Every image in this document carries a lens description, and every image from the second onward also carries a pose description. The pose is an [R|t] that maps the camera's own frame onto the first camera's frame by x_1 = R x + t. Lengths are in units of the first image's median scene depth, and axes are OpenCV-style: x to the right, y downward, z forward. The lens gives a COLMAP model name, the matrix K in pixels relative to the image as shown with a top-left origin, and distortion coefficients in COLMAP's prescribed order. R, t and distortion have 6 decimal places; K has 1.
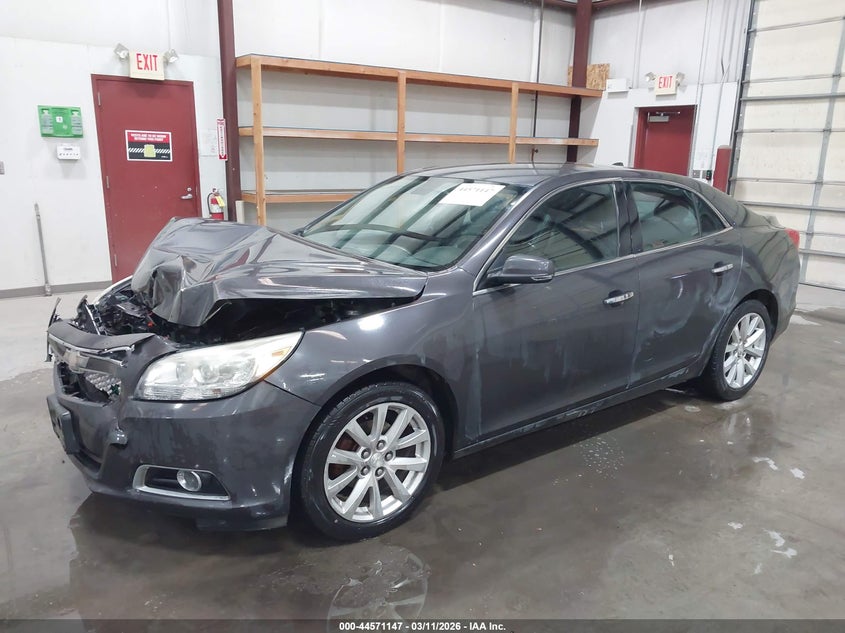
lens RADIAL K [[654.2, 0, 440.4], [0, 654.2, 313.4], [0, 0, 1]] dist [-0.001828, 0.000510]
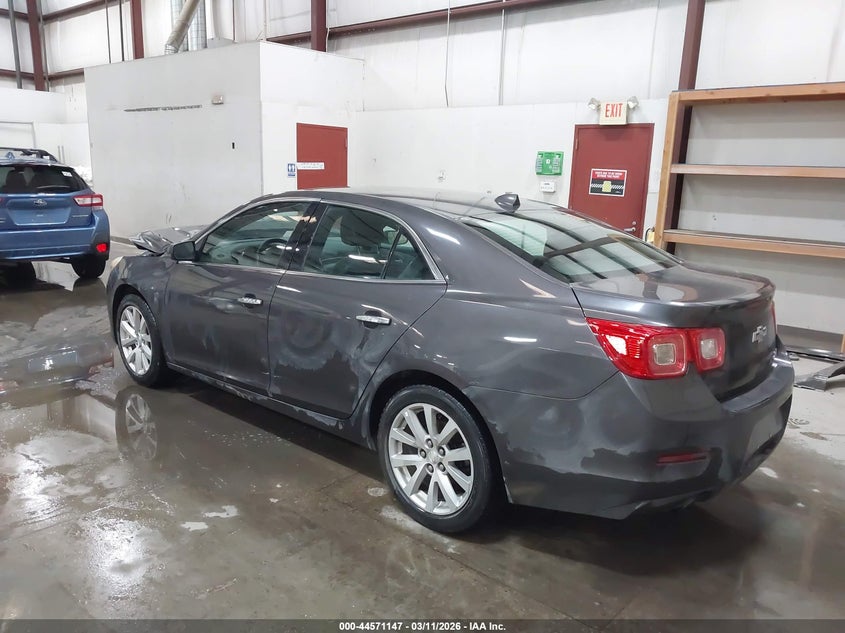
lens RADIAL K [[668.9, 0, 422.5], [0, 668.9, 316.5], [0, 0, 1]] dist [-0.032483, -0.003412]
pose [[0.209868, 0.191409, -0.958811, 0.668738], [-0.261767, 0.955850, 0.133521, -0.106548], [0.942037, 0.222963, 0.250707, 0.472511]]
